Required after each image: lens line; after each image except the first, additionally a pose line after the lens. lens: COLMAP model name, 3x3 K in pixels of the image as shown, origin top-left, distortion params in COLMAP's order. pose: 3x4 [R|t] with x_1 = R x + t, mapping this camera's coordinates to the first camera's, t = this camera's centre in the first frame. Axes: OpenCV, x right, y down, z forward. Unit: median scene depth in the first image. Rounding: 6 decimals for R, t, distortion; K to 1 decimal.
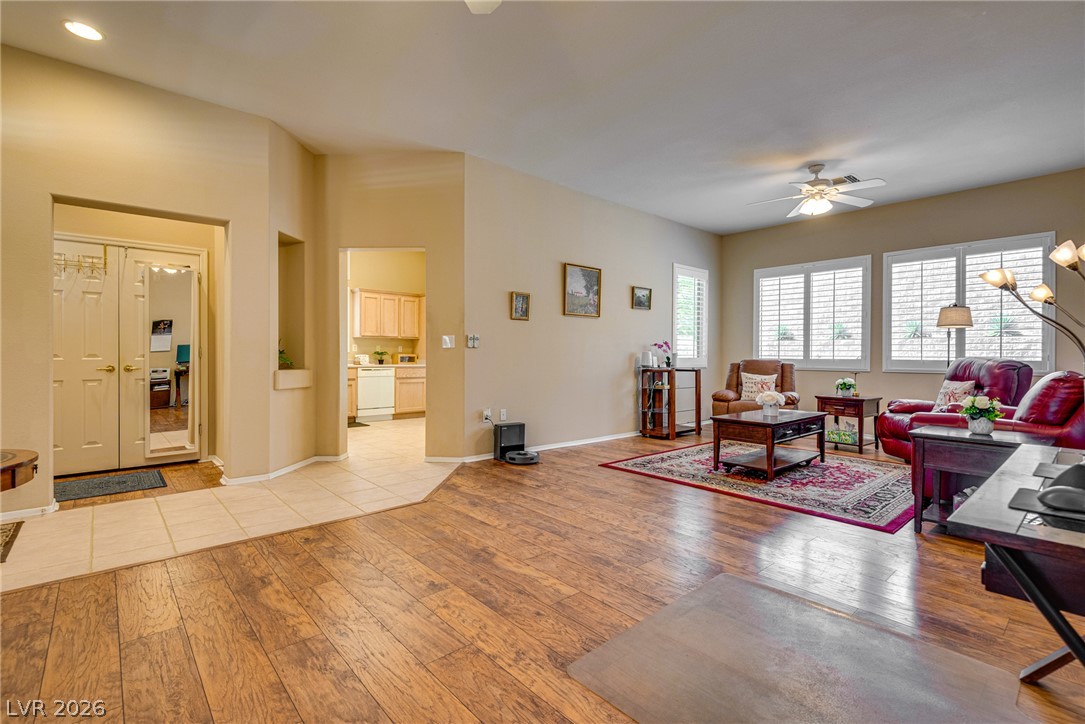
lens RADIAL K [[495.2, 0, 538.9], [0, 495.2, 355.5], [0, 0, 1]] dist [0.033134, -0.020658]
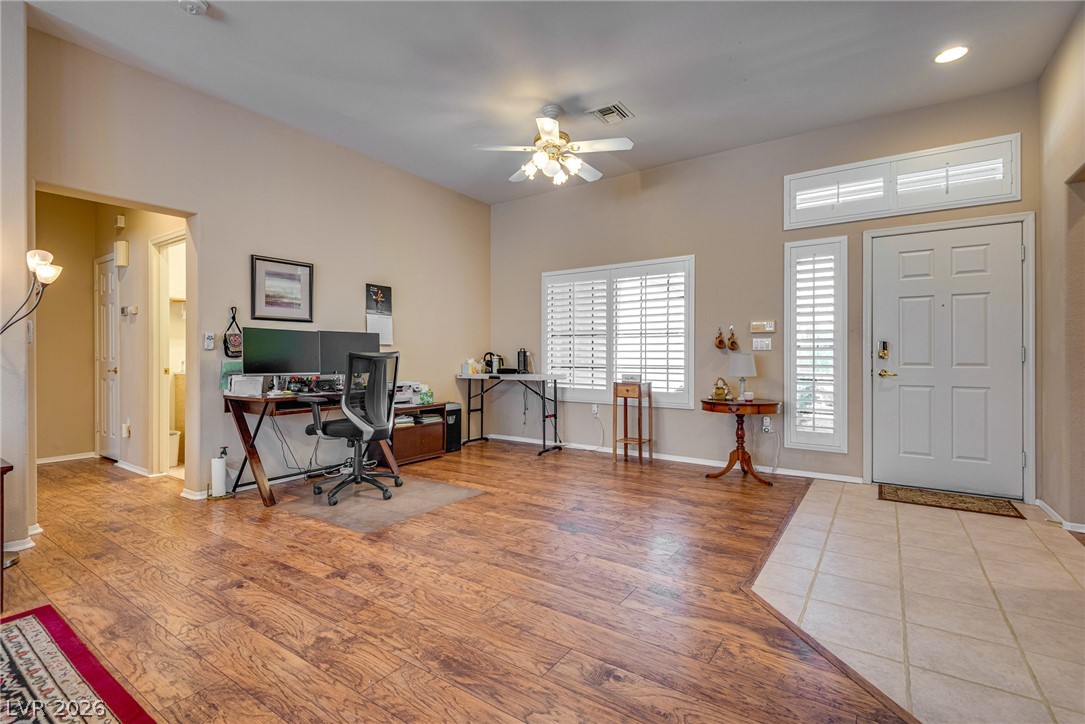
lens RADIAL K [[497.2, 0, 537.2], [0, 497.2, 356.3], [0, 0, 1]] dist [0.034625, -0.019452]
pose [[-0.970344, -0.004284, -0.241691, 0.109433], [-0.004423, 0.999990, 0.000031, 0.000527], [0.241689, 0.001099, -0.970353, 0.951640]]
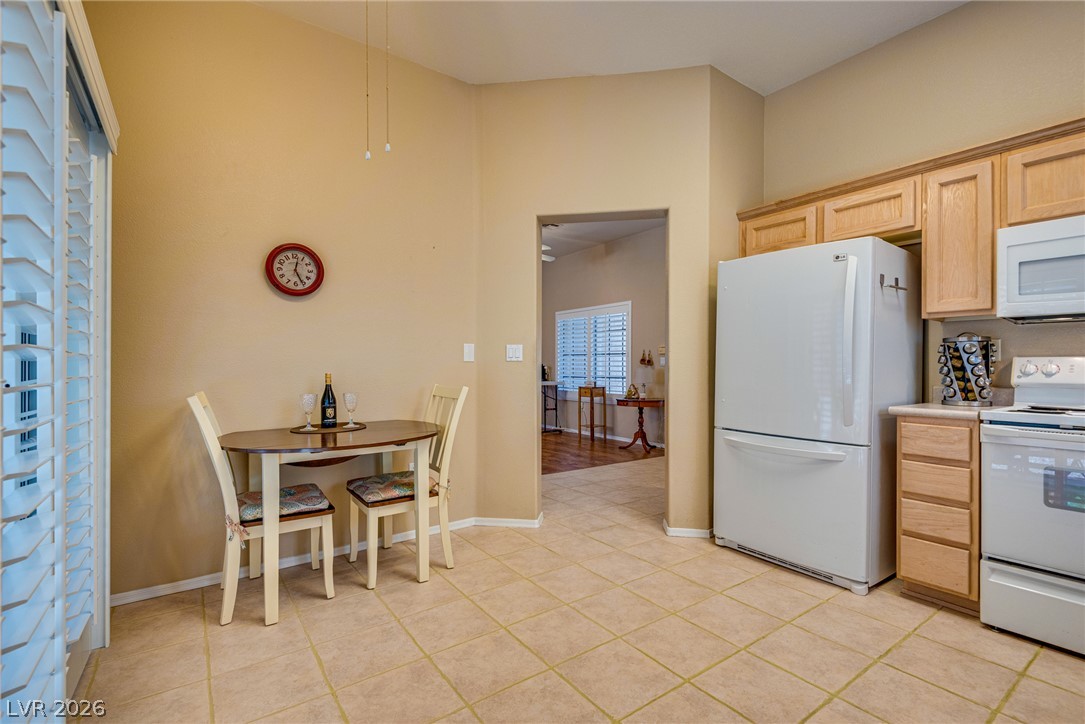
lens RADIAL K [[488.8, 0, 552.6], [0, 488.8, 366.3], [0, 0, 1]] dist [-0.002778, -0.000487]
pose [[-0.997371, -0.006045, 0.072207, -0.245924], [-0.006129, 0.999981, -0.000946, -0.006428], [-0.072200, -0.001386, -0.997389, 1.423516]]
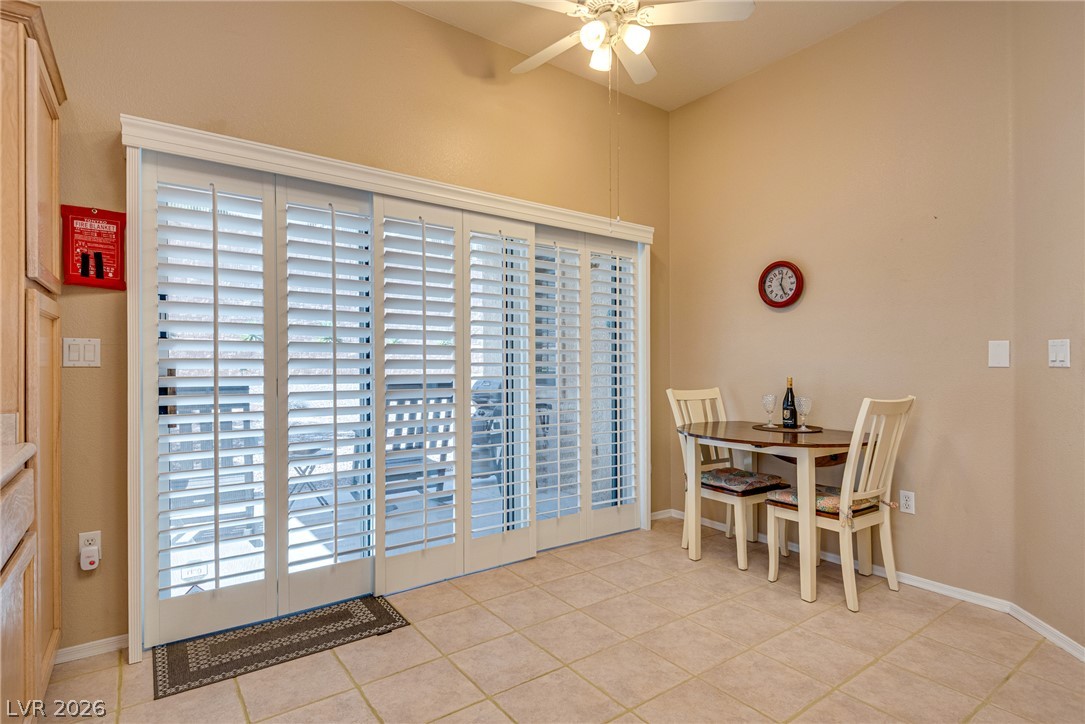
lens RADIAL K [[558.2, 0, 542.5], [0, 558.2, 362.0], [0, 0, 1]] dist [0.001946, 0.000348]
pose [[0.086130, -0.007815, 0.996253, -0.571882], [-0.007491, 0.999936, 0.008491, -0.016772], [-0.996256, -0.008195, 0.086066, 1.190453]]
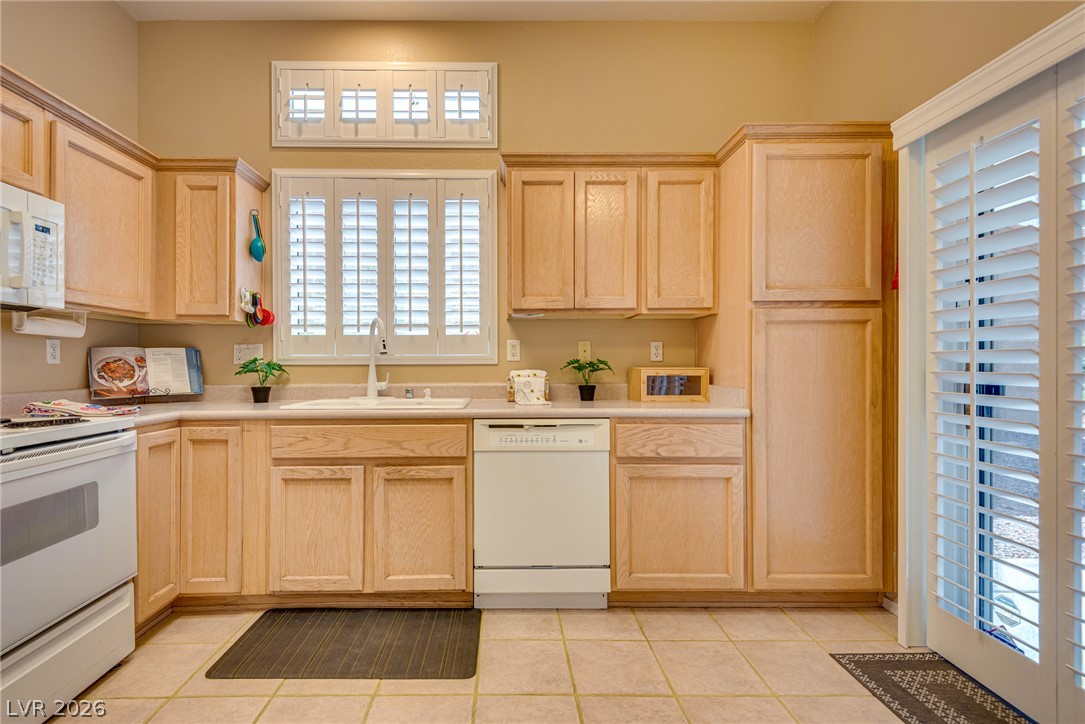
lens RADIAL K [[505.8, 0, 505.2], [0, 505.8, 361.7], [0, 0, 1]] dist [0.035367, -0.023180]
pose [[0.753080, -0.008373, -0.657875, -0.211940], [0.009279, 0.999955, -0.002106, -0.009729], [0.657863, -0.004518, 0.753124, 1.050940]]
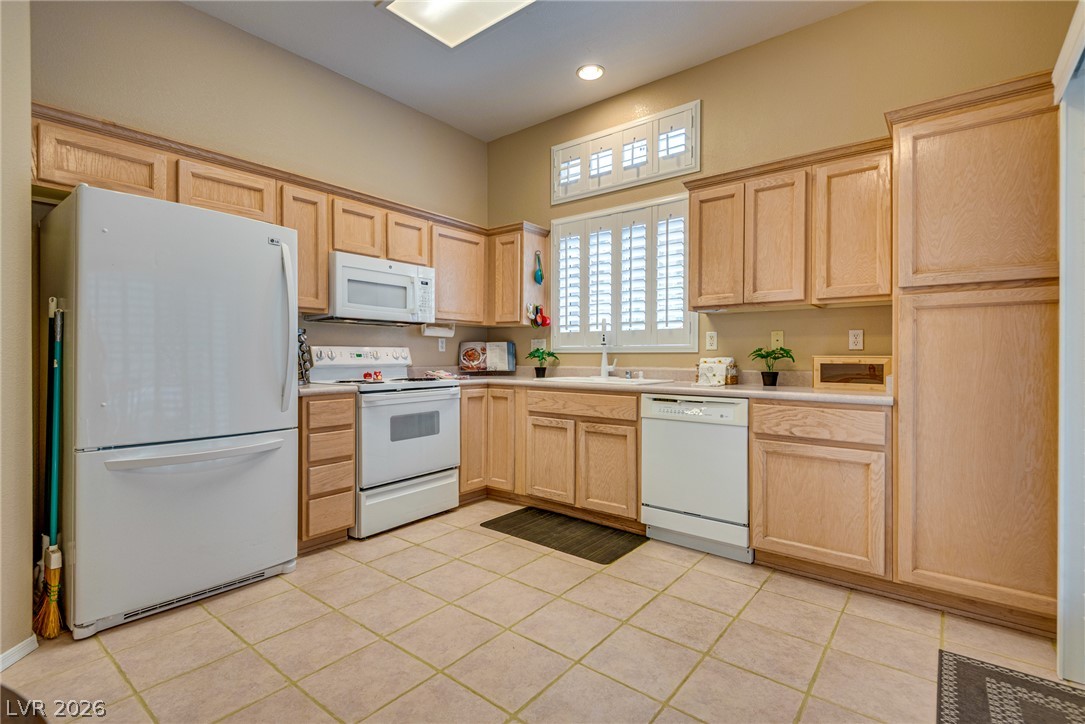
lens RADIAL K [[495.2, 0, 538.9], [0, 495.2, 355.5], [0, 0, 1]] dist [0.033134, -0.020658]
pose [[0.172422, -0.003263, -0.985018, -0.007591], [0.002722, 0.999992, -0.002836, -0.003898], [0.985019, -0.002192, 0.172430, 1.135693]]
